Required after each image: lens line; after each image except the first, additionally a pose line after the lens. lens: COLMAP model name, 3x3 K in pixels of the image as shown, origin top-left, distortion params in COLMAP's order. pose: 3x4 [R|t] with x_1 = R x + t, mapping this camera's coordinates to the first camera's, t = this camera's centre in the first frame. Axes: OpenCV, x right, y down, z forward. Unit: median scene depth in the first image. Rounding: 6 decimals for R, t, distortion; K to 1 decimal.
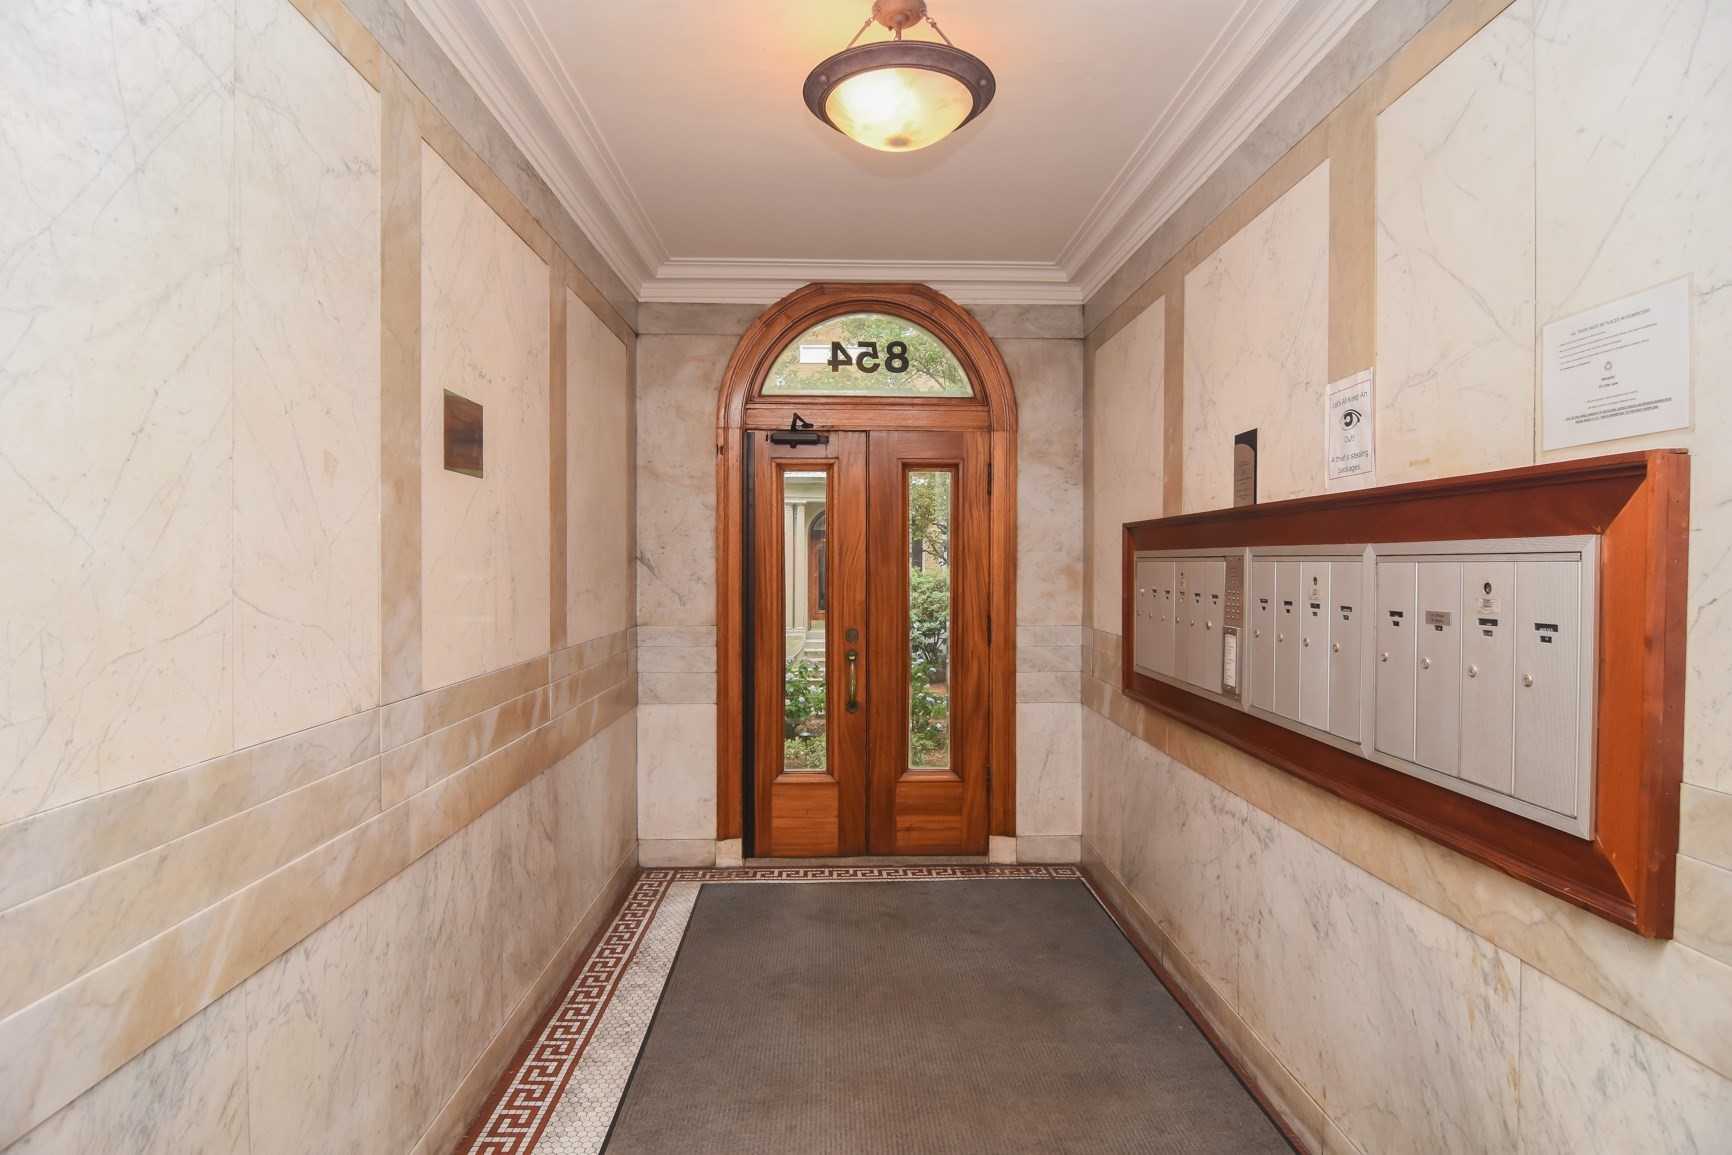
lens RADIAL K [[933.9, 0, 865.6], [0, 933.9, 574.5], [0, 0, 1]] dist [0.006025, -0.000263]
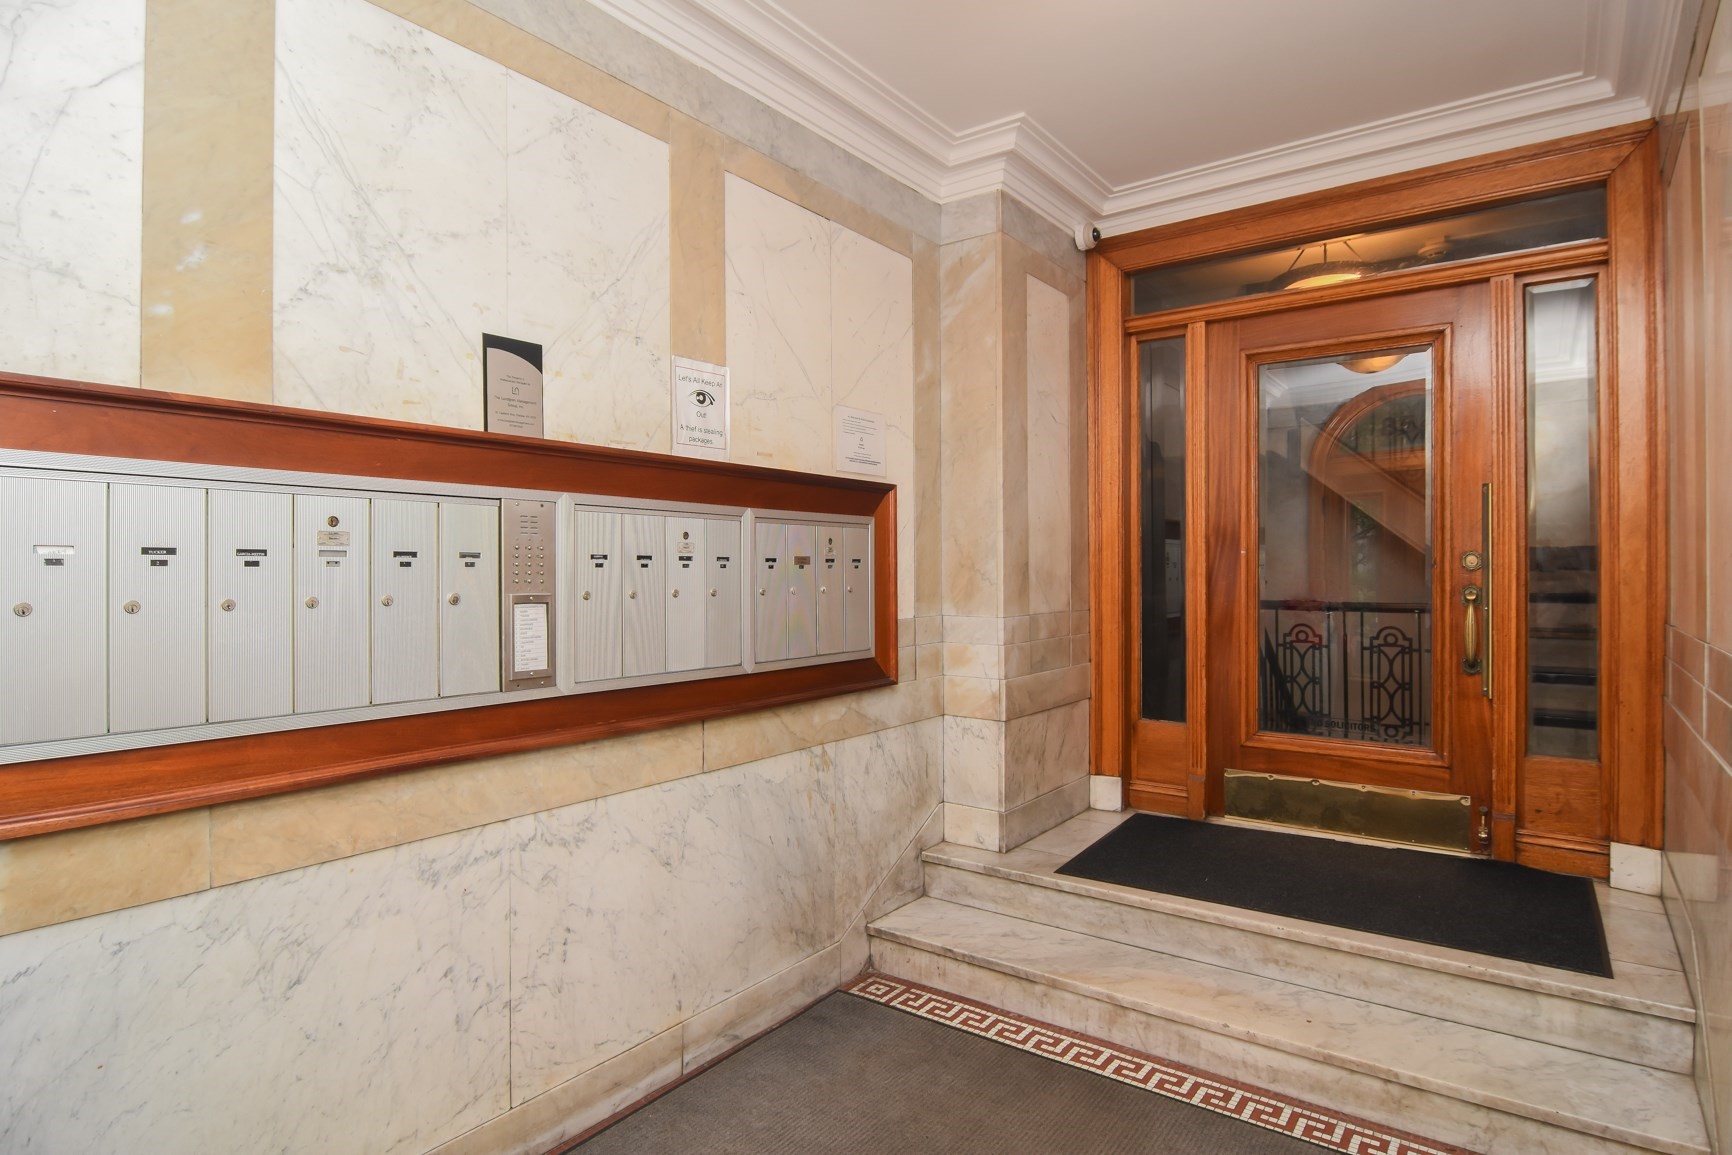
lens RADIAL K [[933.9, 0, 865.4], [0, 933.9, 573.1], [0, 0, 1]] dist [0.006025, -0.000263]
pose [[-0.783744, 0.000893, 0.621083, -0.438598], [0.009884, 0.999890, 0.011034, 0.050200], [-0.621005, 0.014786, -0.783667, 2.114433]]
